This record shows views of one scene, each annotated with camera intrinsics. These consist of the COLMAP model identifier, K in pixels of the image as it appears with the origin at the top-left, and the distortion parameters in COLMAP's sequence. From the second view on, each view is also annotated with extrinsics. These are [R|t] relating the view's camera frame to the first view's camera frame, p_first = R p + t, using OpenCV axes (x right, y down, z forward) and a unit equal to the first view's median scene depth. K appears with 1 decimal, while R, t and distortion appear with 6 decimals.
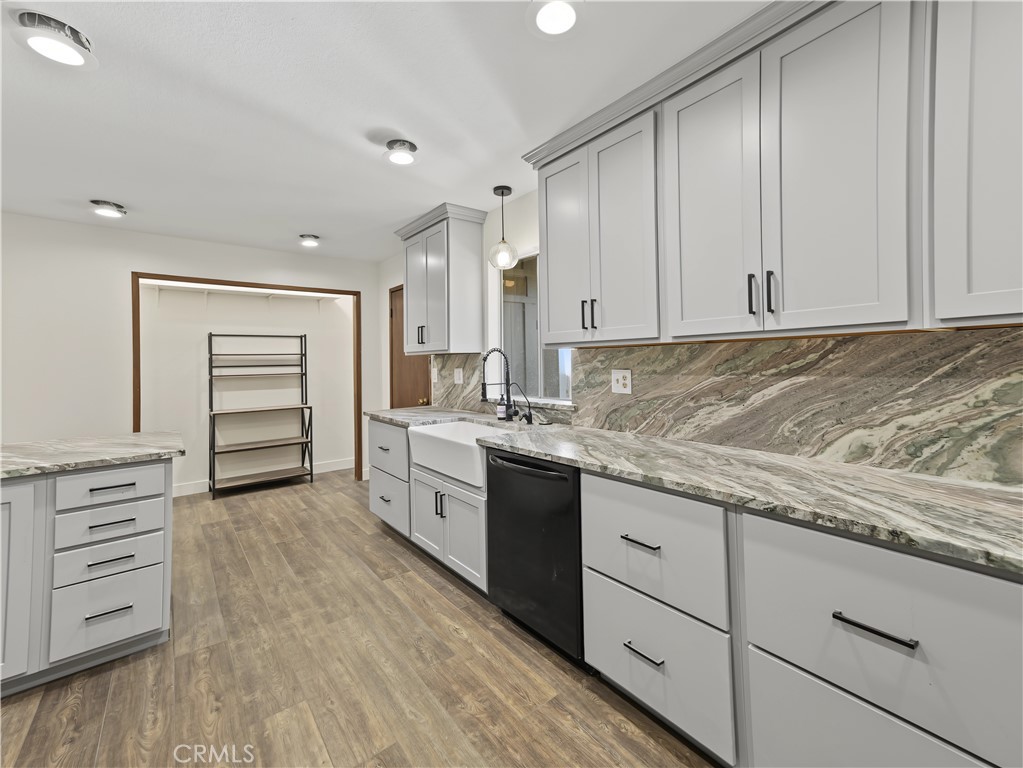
lens RADIAL K [[435.2, 0, 508.0], [0, 435.2, 359.4], [0, 0, 1]] dist [0.011378, 0.003827]
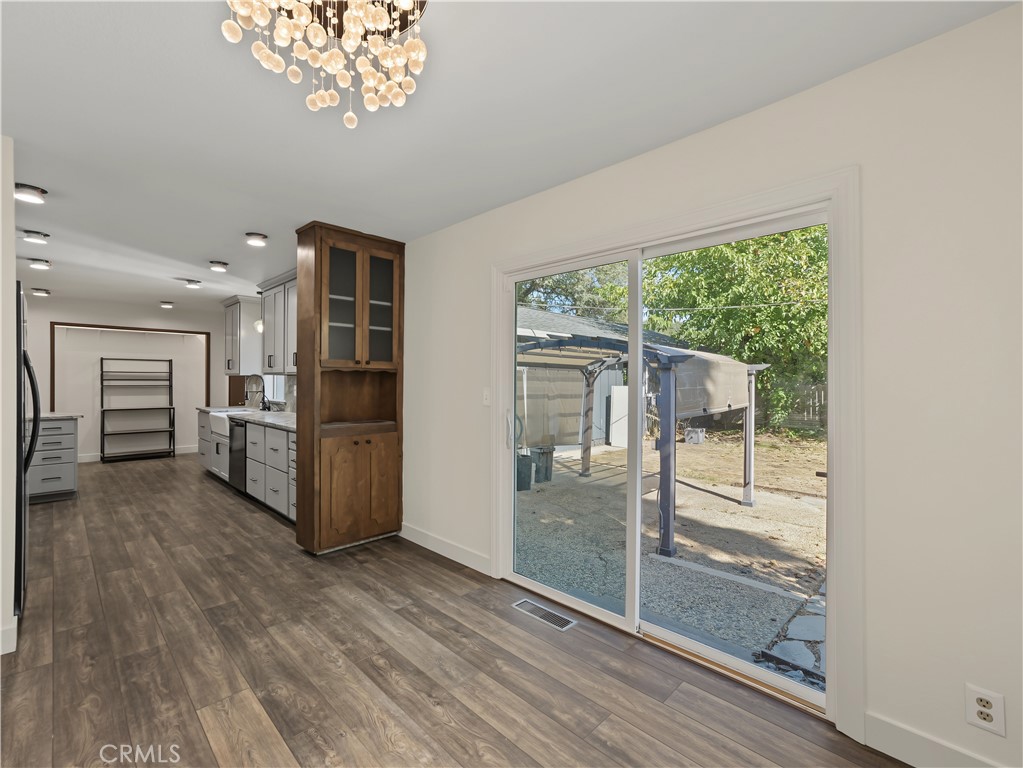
lens RADIAL K [[451.7, 0, 512.1], [0, 451.7, 383.2], [0, 0, 1]] dist [-0.004065, 0.000226]
pose [[0.991892, 0.020358, 0.125440, 1.055110], [-0.021731, 0.999718, 0.009588, -0.032459], [-0.125209, -0.012236, 0.992055, -1.434871]]
